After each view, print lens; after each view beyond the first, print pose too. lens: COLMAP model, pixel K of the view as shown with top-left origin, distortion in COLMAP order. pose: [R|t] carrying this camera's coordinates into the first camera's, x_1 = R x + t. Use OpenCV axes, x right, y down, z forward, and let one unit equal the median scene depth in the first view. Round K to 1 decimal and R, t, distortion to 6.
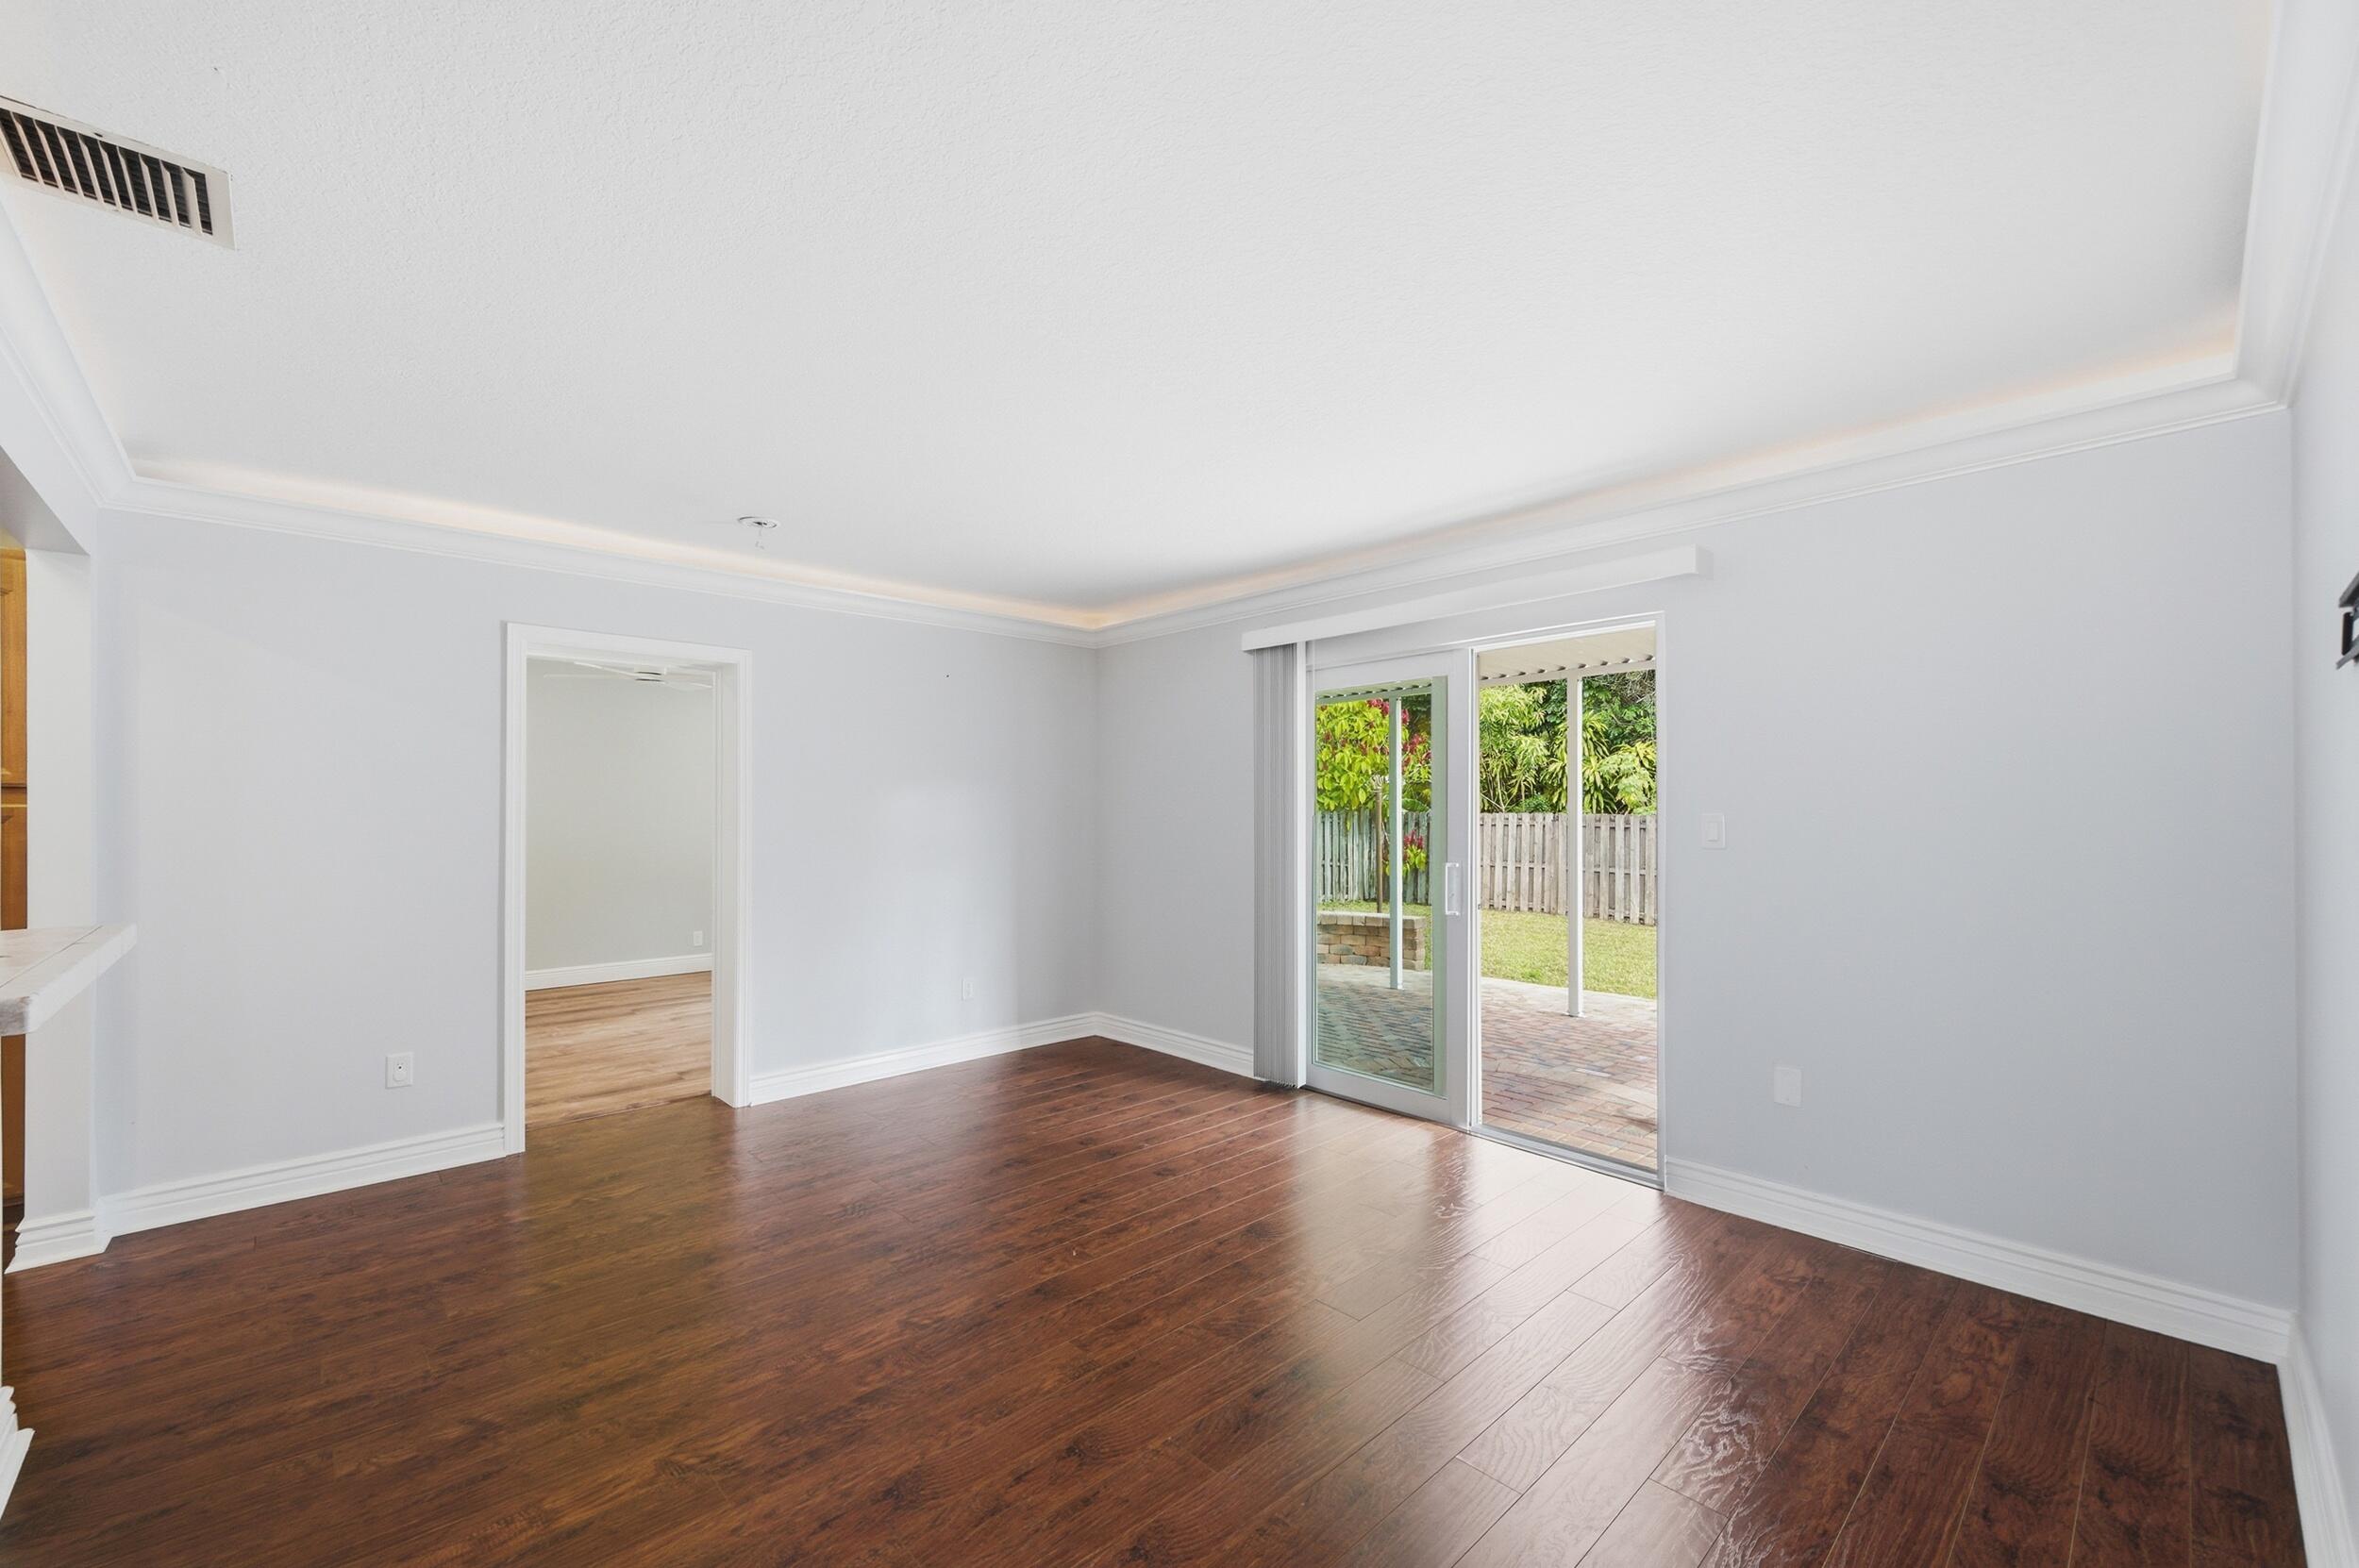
lens RADIAL K [[941.1, 0, 1154.9], [0, 941.1, 790.9], [0, 0, 1]] dist [-0.000255, -0.000228]
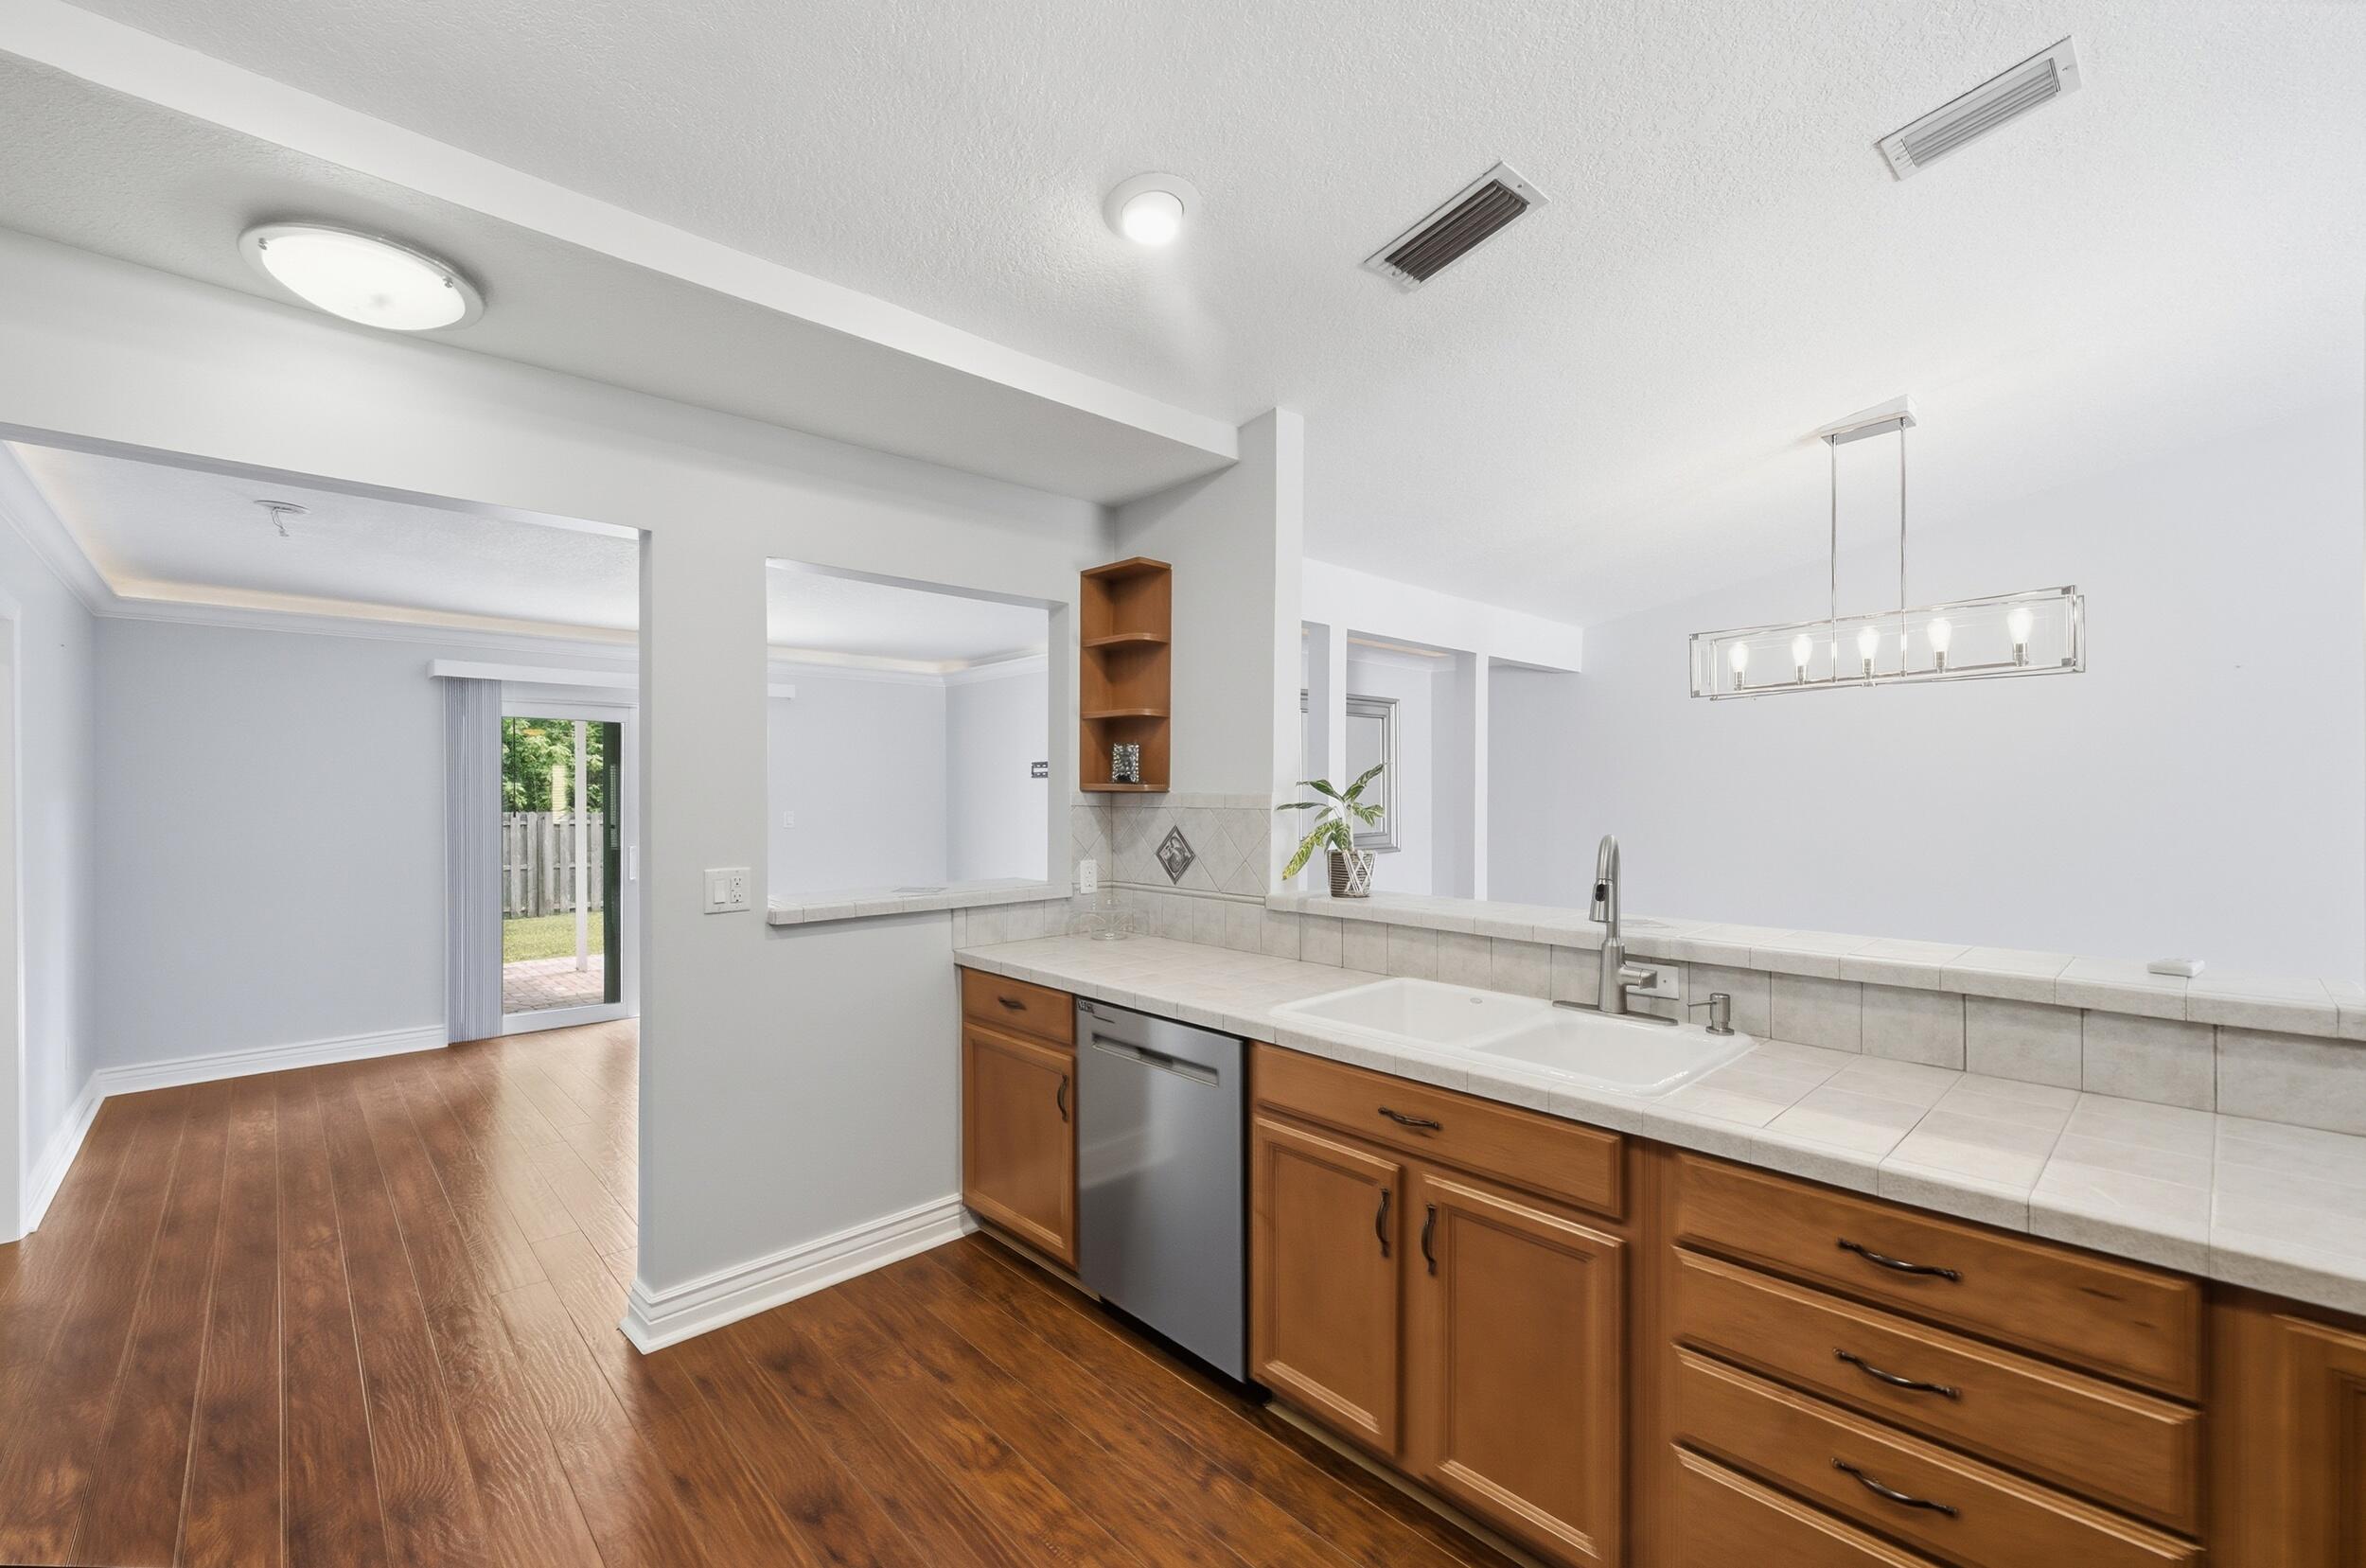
lens RADIAL K [[949.3, 0, 1161.3], [0, 949.3, 795.5], [0, 0, 1]] dist [0.001851, -0.000547]
pose [[-0.011124, 0.003244, 0.999933, -1.783996], [-0.012589, 0.999915, -0.003384, -0.020597], [-0.999859, -0.012626, -0.011082, 0.218581]]
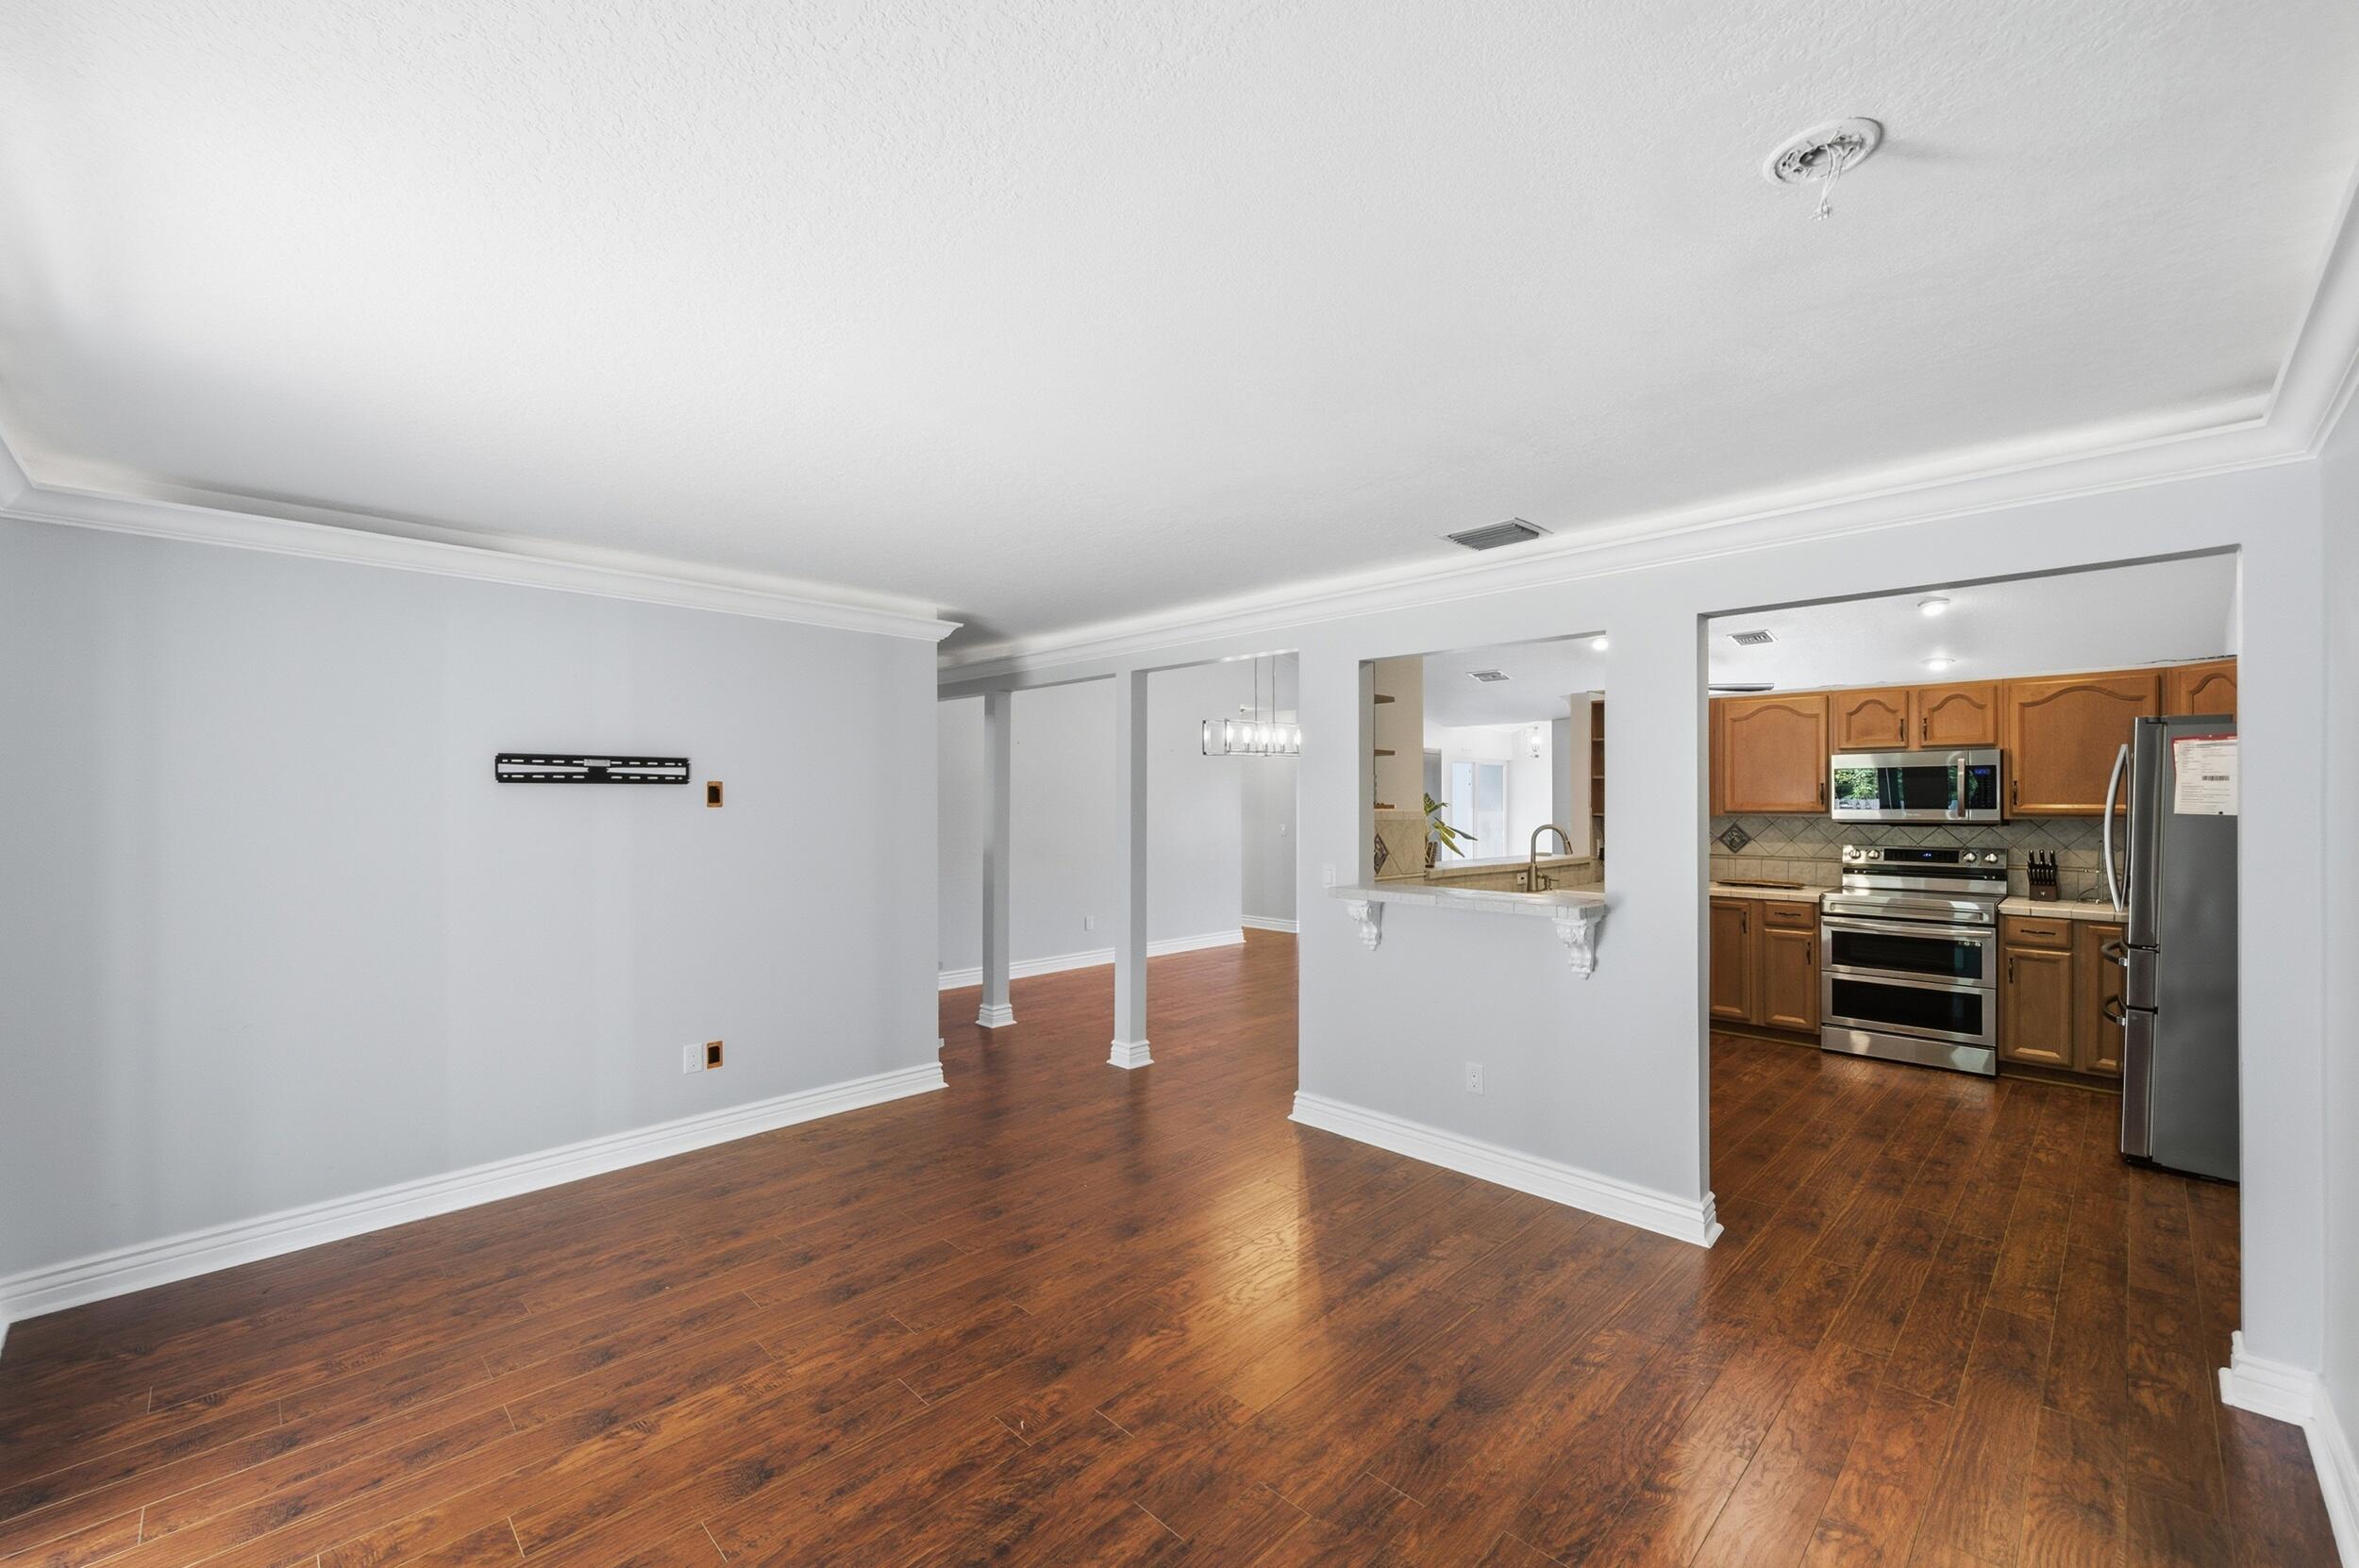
lens RADIAL K [[946.5, 0, 1157.9], [0, 946.5, 795.5], [0, 0, 1]] dist [0.001851, -0.000547]
pose [[-0.999490, 0.004253, -0.031664, -0.178887], [0.004921, 0.999766, -0.021050, -0.020282], [0.031567, -0.021195, -0.999277, 1.834169]]
